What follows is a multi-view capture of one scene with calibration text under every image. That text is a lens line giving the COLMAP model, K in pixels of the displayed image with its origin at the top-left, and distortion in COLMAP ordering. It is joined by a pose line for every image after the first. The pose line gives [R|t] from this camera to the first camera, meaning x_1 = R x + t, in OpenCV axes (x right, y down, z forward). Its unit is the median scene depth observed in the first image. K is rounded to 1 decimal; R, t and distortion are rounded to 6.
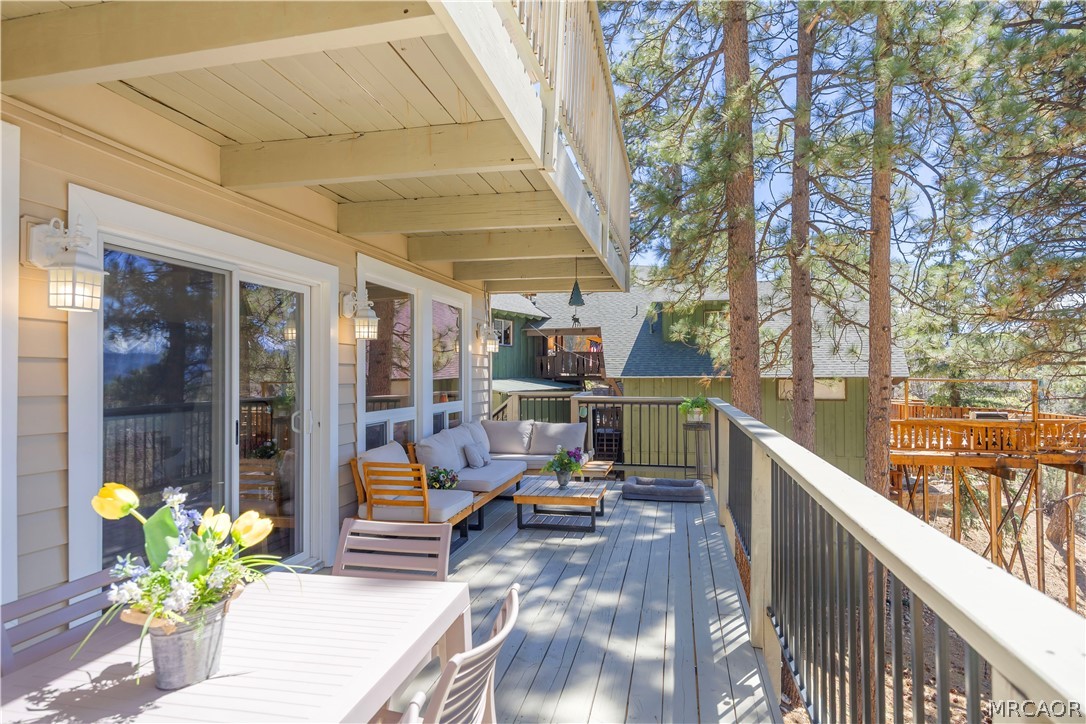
lens RADIAL K [[611.7, 0, 538.5], [0, 611.7, 366.9], [0, 0, 1]] dist [0.005397, -0.001529]
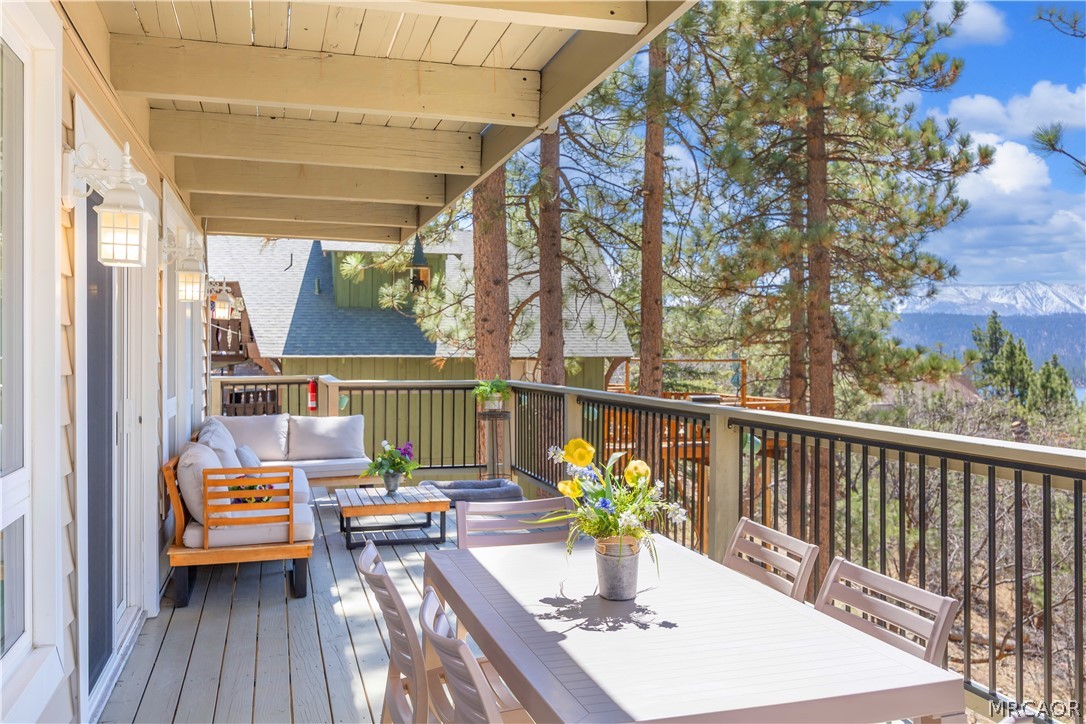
lens RADIAL K [[897.5, 0, 544.7], [0, 897.5, 355.9], [0, 0, 1]] dist [-0.004126, -0.000507]
pose [[0.874655, 0.001445, 0.484744, -0.210338], [-0.008745, 0.999880, 0.012799, 0.001158], [-0.484667, -0.015434, 0.874563, -0.064747]]
